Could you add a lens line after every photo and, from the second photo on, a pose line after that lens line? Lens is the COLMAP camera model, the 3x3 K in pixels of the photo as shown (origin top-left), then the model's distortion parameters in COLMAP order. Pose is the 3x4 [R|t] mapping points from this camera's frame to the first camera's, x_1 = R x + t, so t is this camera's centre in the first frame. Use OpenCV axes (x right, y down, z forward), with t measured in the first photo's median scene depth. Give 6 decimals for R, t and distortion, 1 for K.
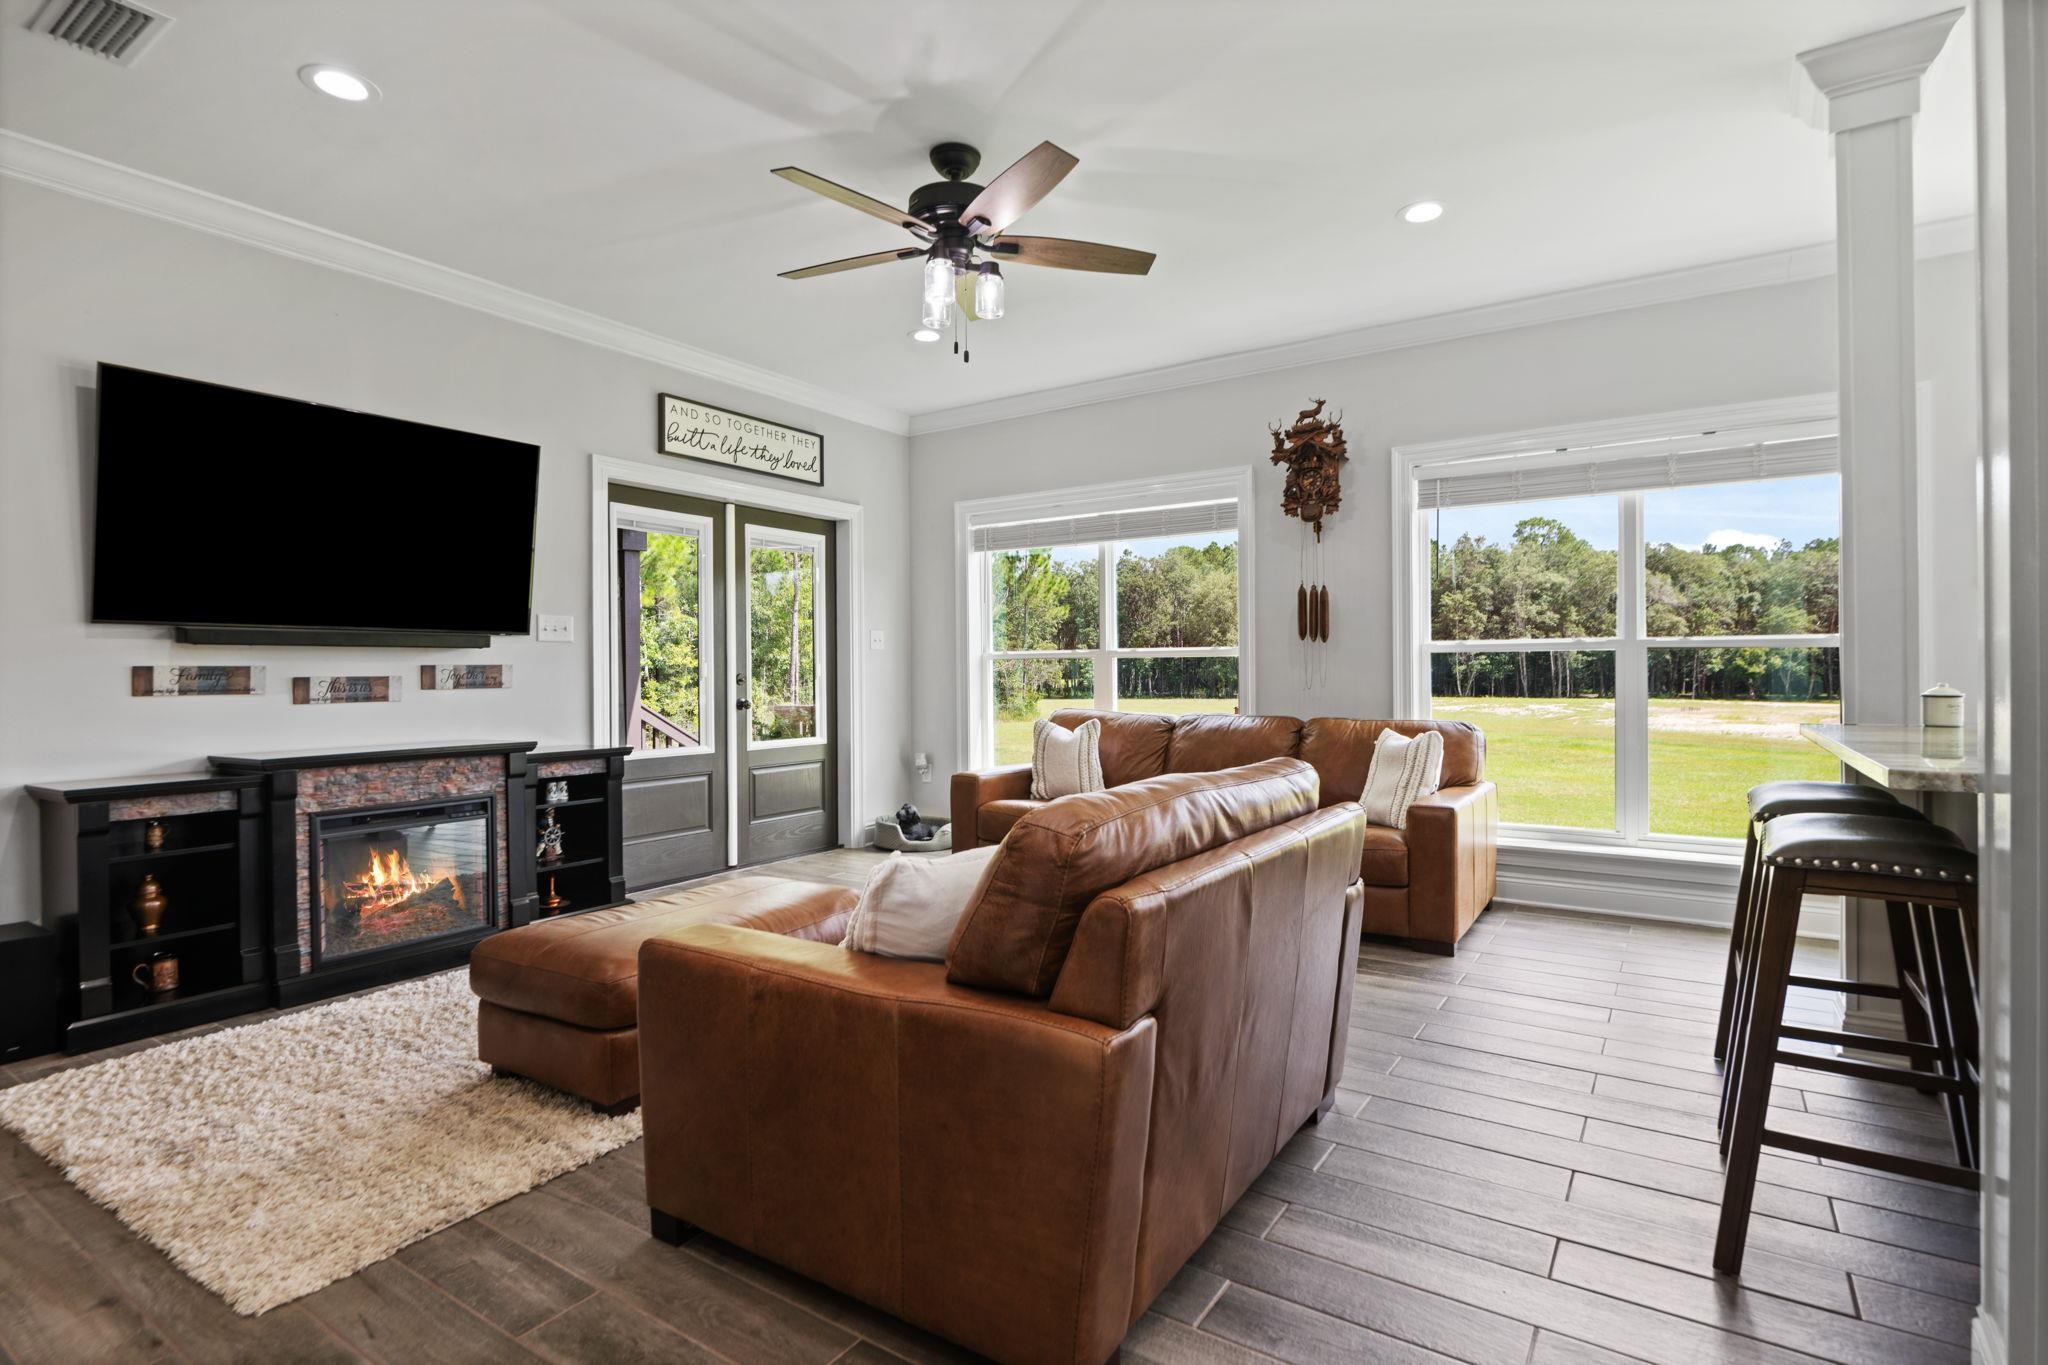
lens RADIAL K [[999.0, 0, 1028.5], [0, 999.0, 668.9], [0, 0, 1]] dist [-0.000512, -0.000433]
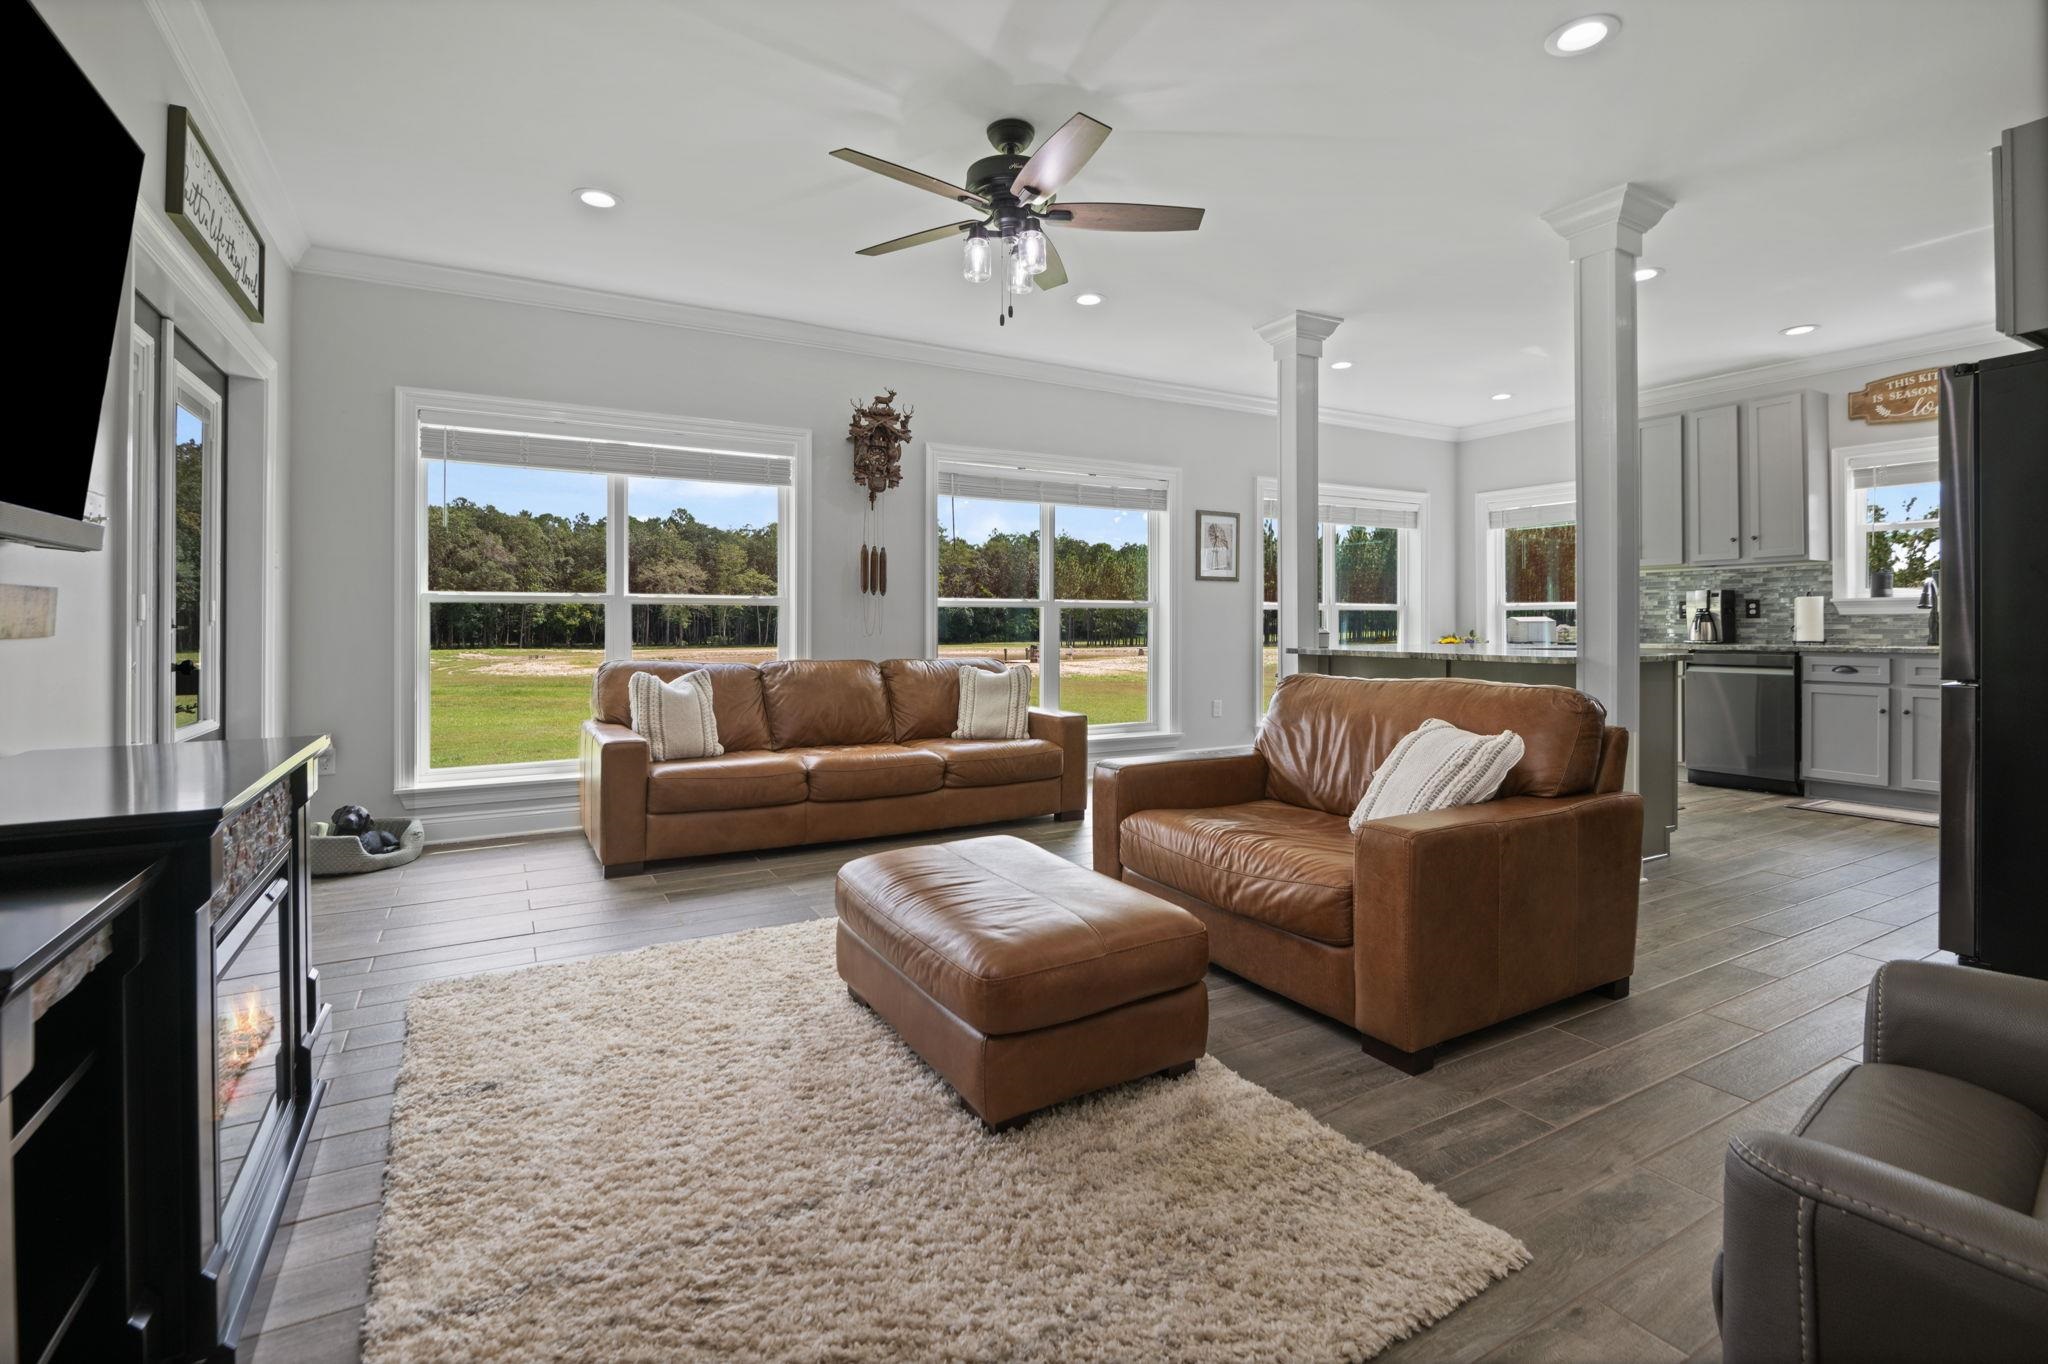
lens RADIAL K [[946.2, 0, 1031.7], [0, 946.2, 617.6], [0, 0, 1]] dist [0.003296, 0.000118]
pose [[0.448169, 0.008761, 0.893906, -0.614115], [-0.005337, 0.999960, -0.007125, 0.006044], [-0.893933, -0.001578, 0.448198, 0.338268]]
